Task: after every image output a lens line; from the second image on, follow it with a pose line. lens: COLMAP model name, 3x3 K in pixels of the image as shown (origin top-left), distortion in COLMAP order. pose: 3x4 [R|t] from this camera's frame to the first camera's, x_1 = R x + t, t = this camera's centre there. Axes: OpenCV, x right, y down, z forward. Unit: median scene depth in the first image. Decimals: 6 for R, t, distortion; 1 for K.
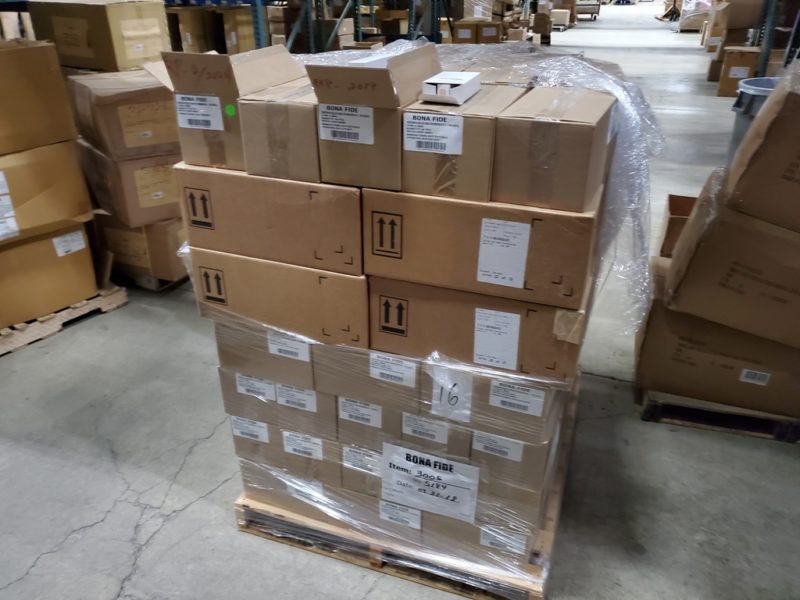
lens RADIAL K [[610.6, 0, 391.5], [0, 610.6, 300.7], [0, 0, 1]] dist [-0.008781, 0.038452]
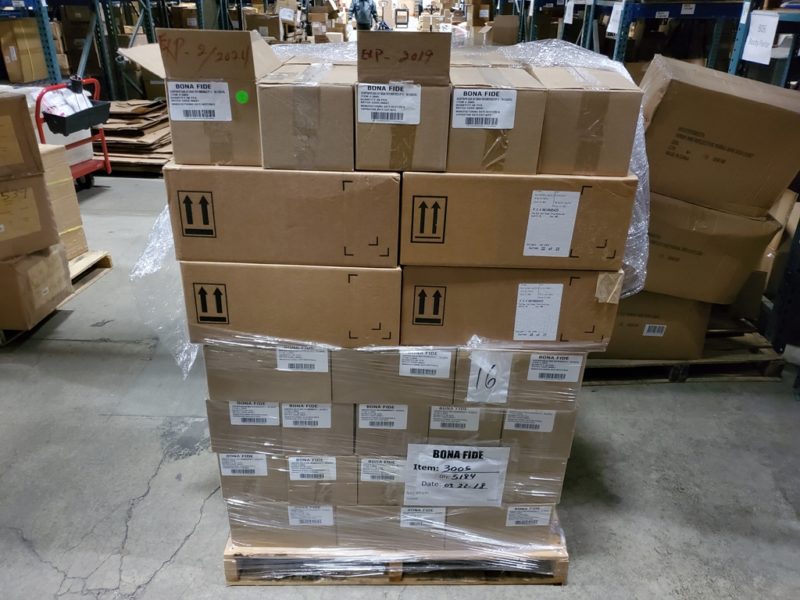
lens RADIAL K [[610.6, 0, 399.9], [0, 610.6, 299.7], [0, 0, 1]] dist [-0.008781, 0.038452]
pose [[0.940172, -0.132190, 0.314010, -0.312047], [0.142147, 0.989805, -0.008917, 0.016414], [-0.309630, 0.053019, 0.949378, 0.090365]]
